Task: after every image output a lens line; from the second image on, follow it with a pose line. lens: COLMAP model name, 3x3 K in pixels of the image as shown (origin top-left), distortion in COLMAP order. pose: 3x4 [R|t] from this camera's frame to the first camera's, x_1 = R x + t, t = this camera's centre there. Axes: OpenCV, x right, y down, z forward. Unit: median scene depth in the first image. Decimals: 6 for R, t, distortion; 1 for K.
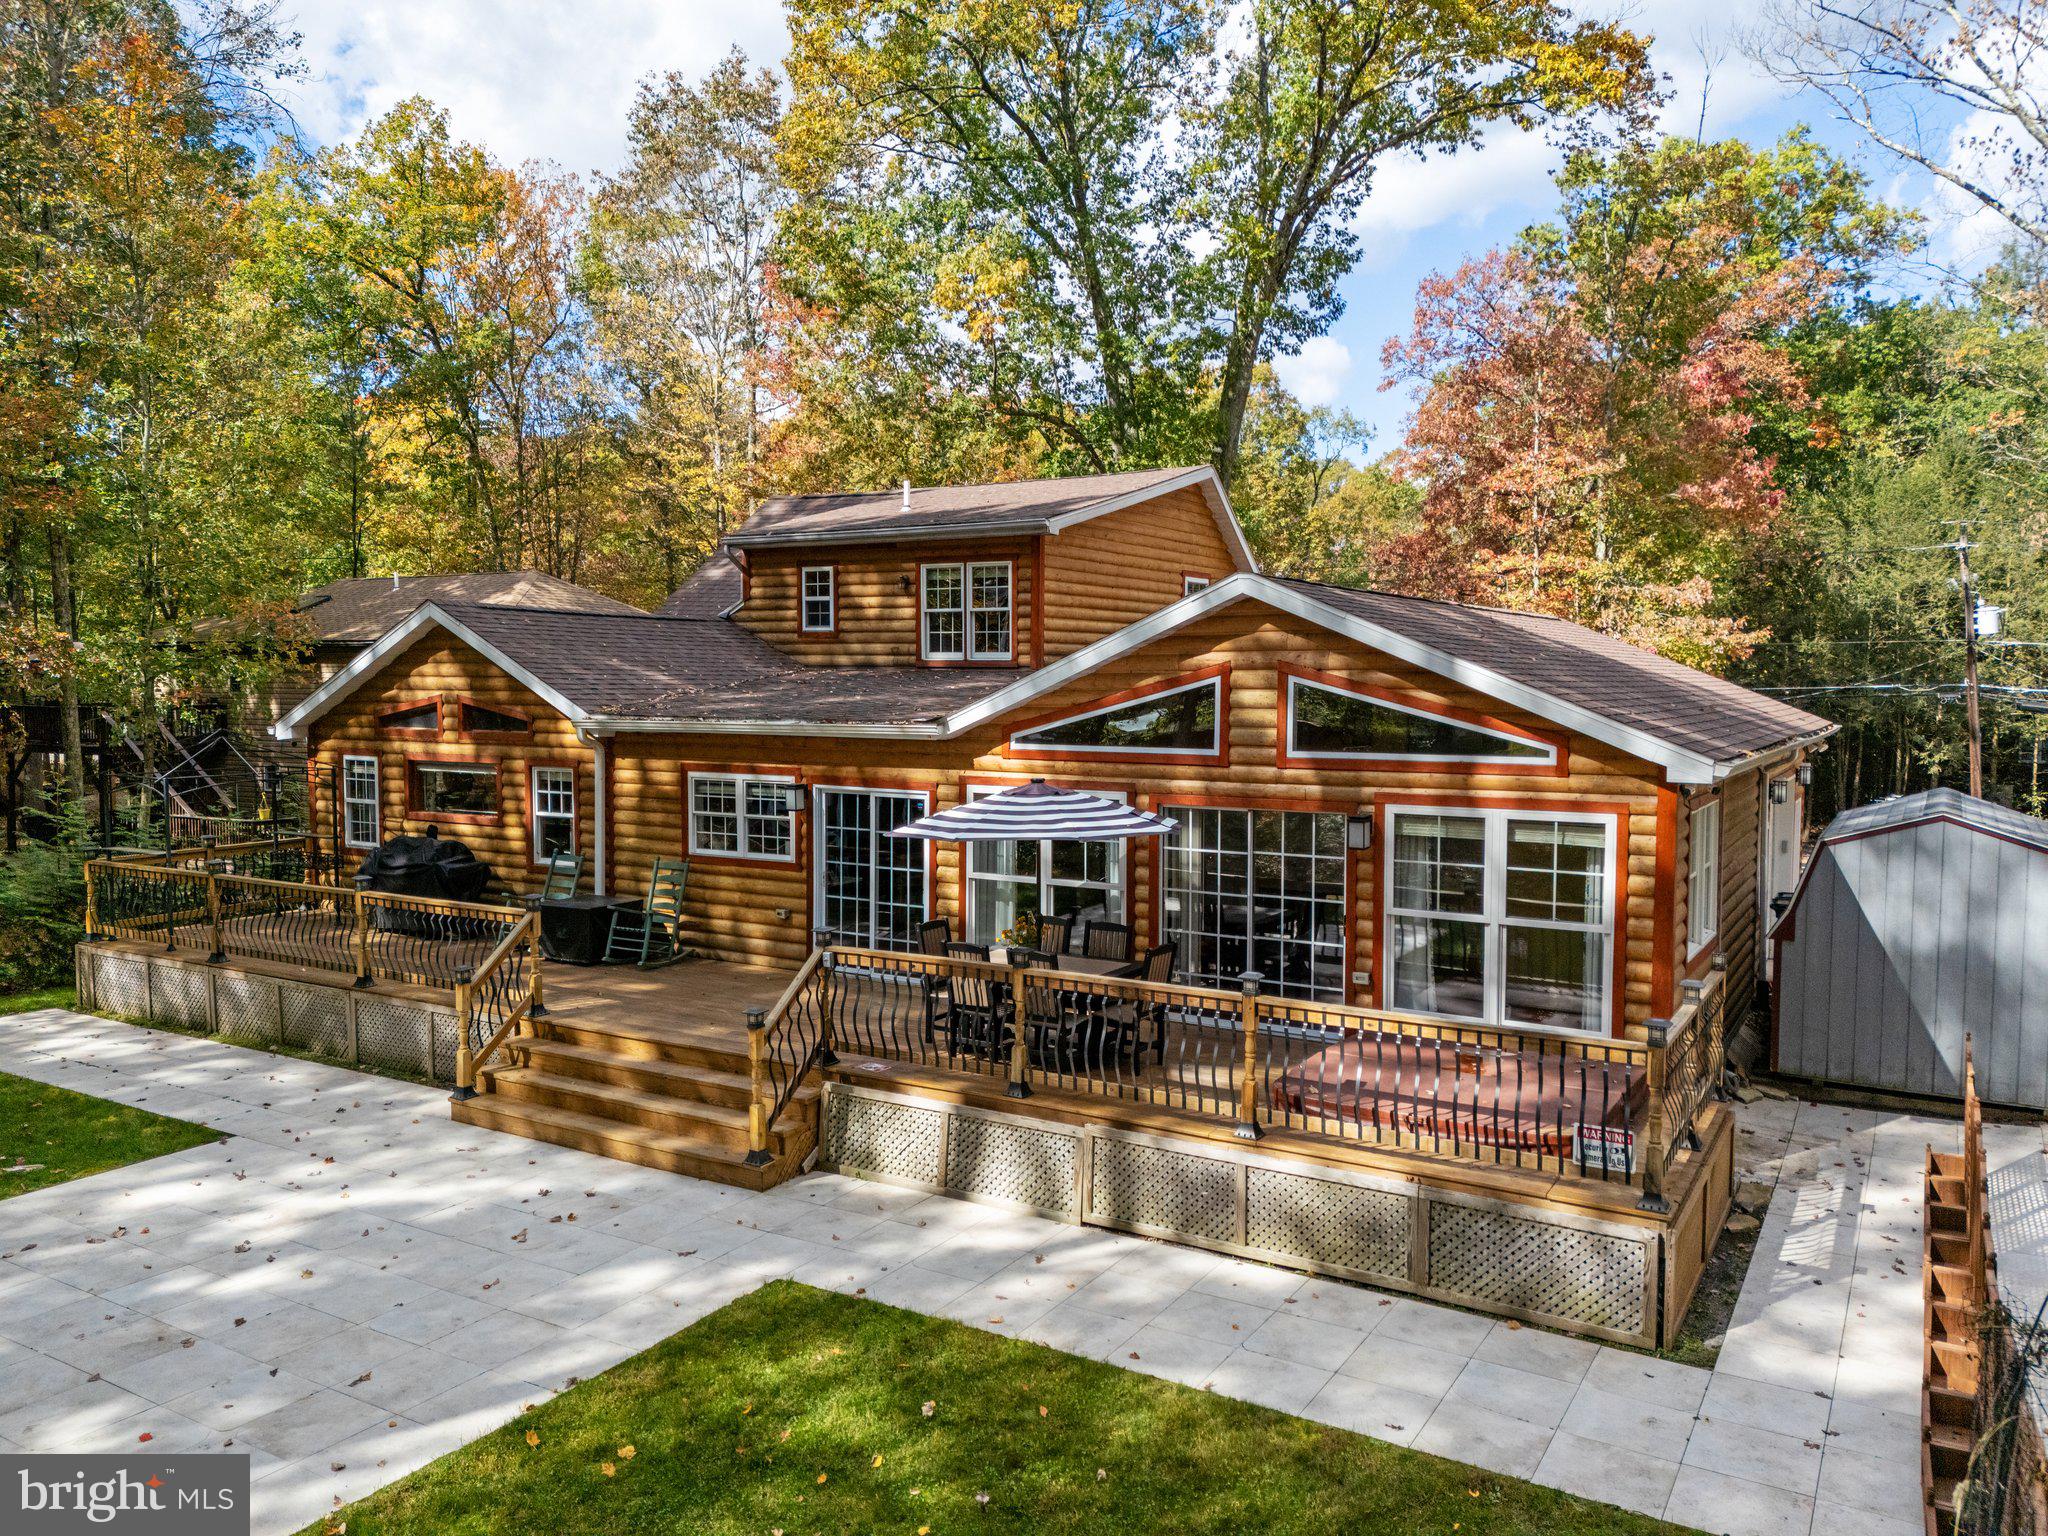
lens RADIAL K [[1492.3, 0, 1024.8], [0, 1492.3, 735.8], [0, 0, 1]] dist [0.090765, -0.096616]
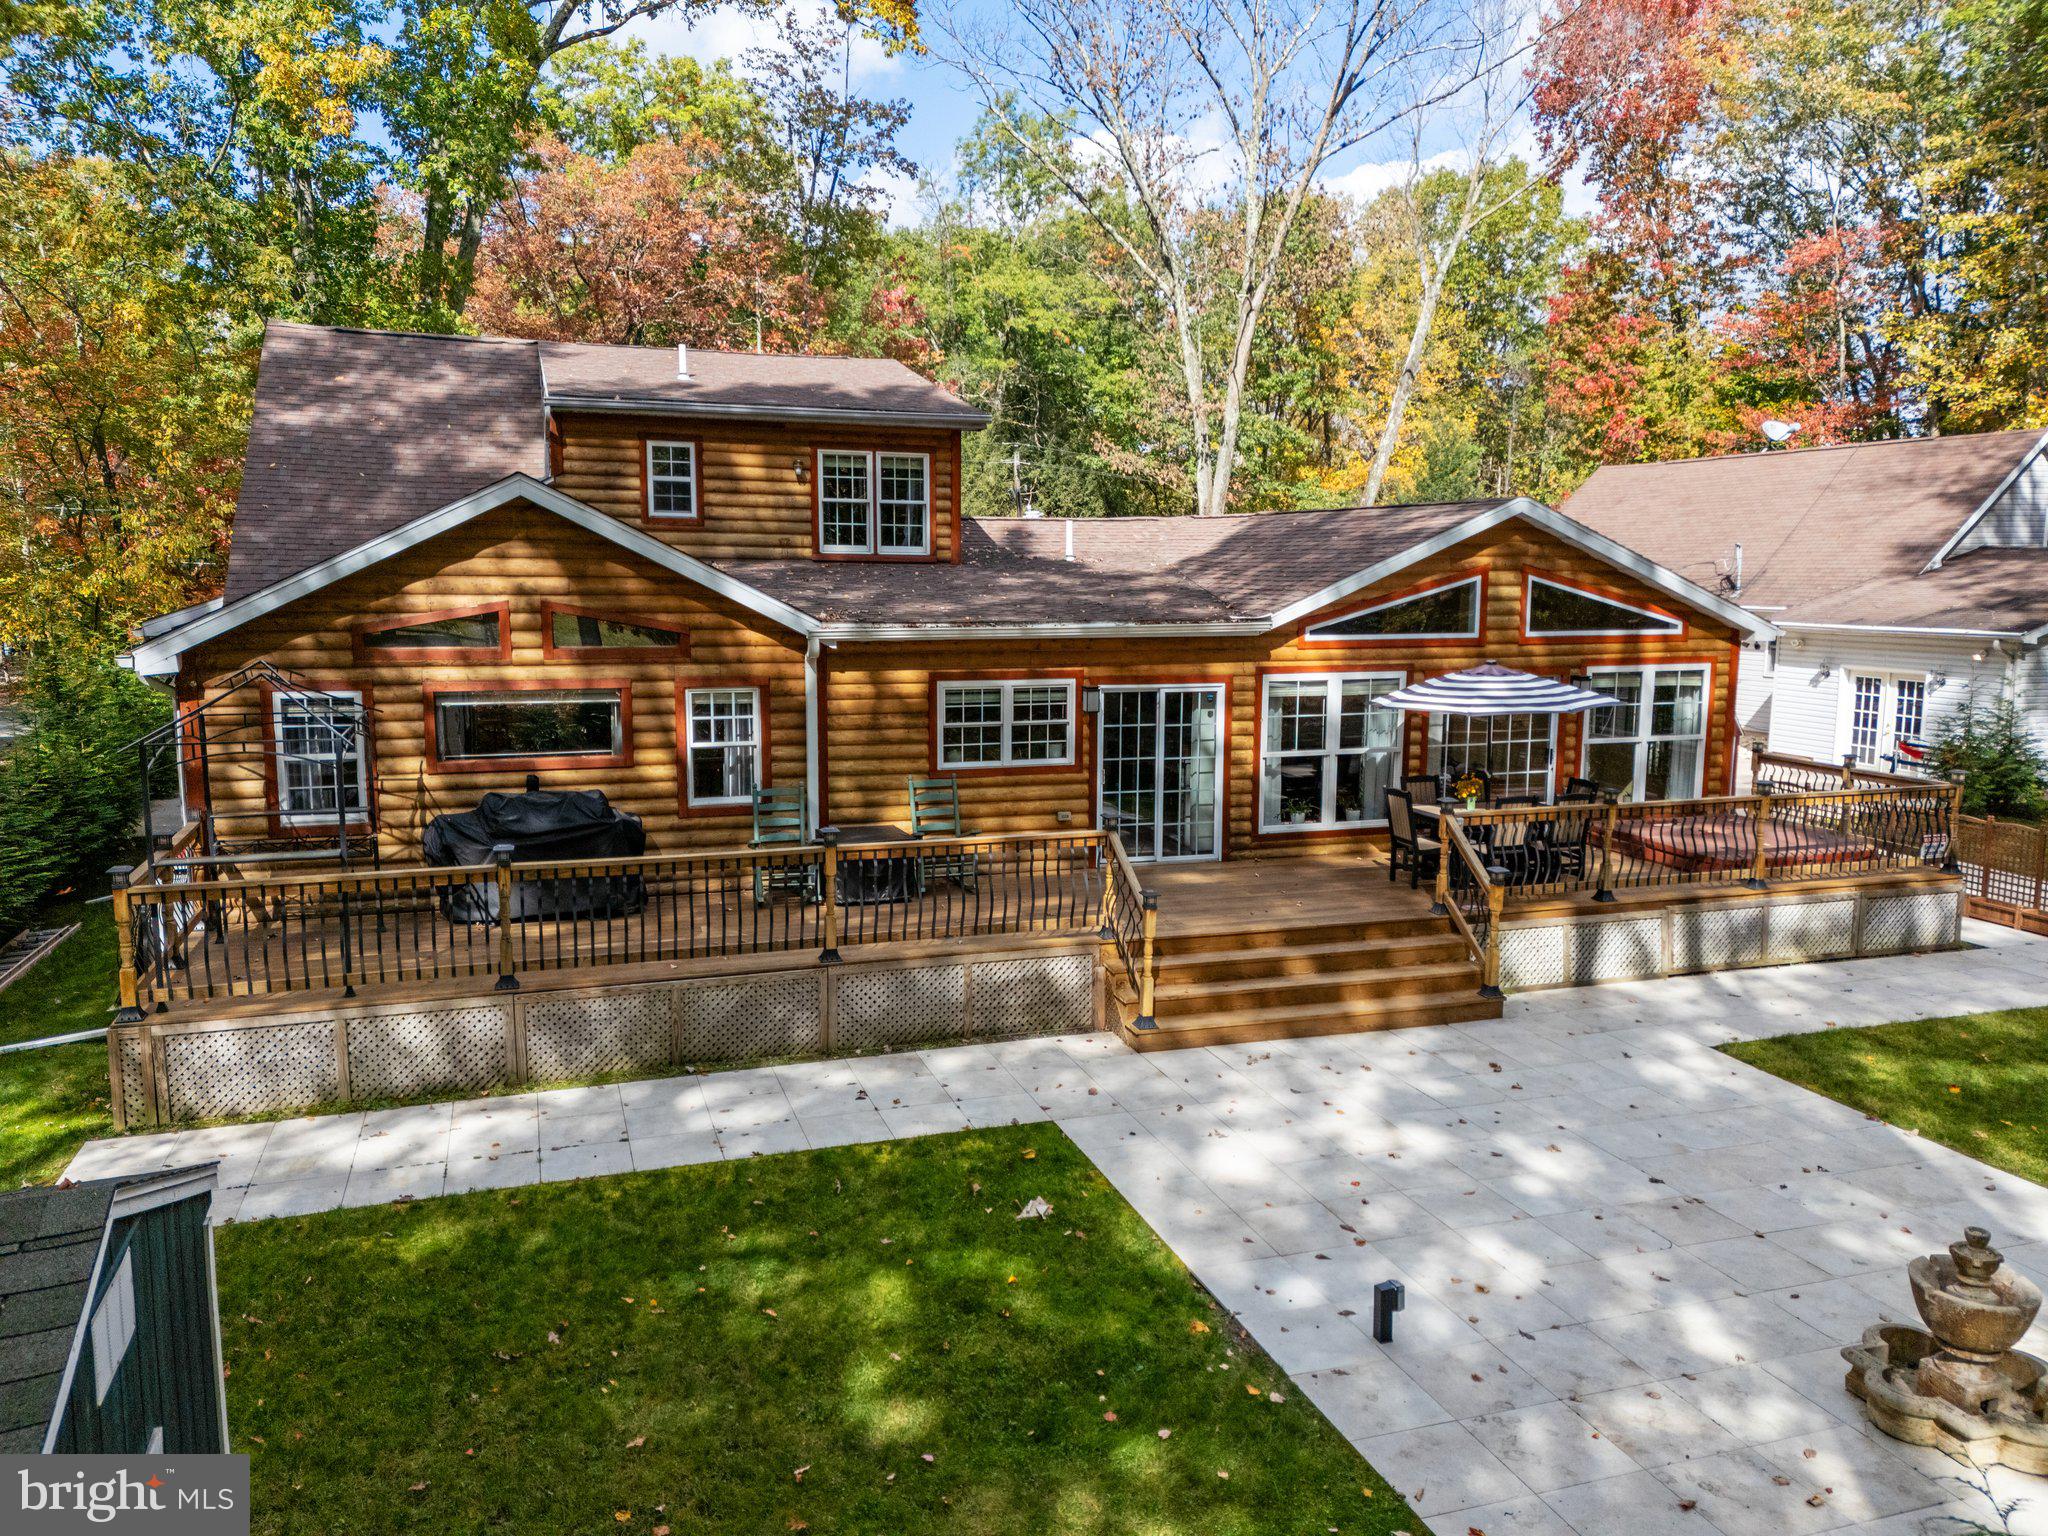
lens RADIAL K [[1490.7, 0, 1032.5], [0, 1490.7, 768.0], [0, 0, 1]] dist [0.092709, -0.104220]
pose [[0.644205, -0.103802, 0.757777, -0.906828], [0.025256, 0.993095, 0.114566, -0.027267], [-0.764436, -0.054666, 0.642378, 0.371368]]
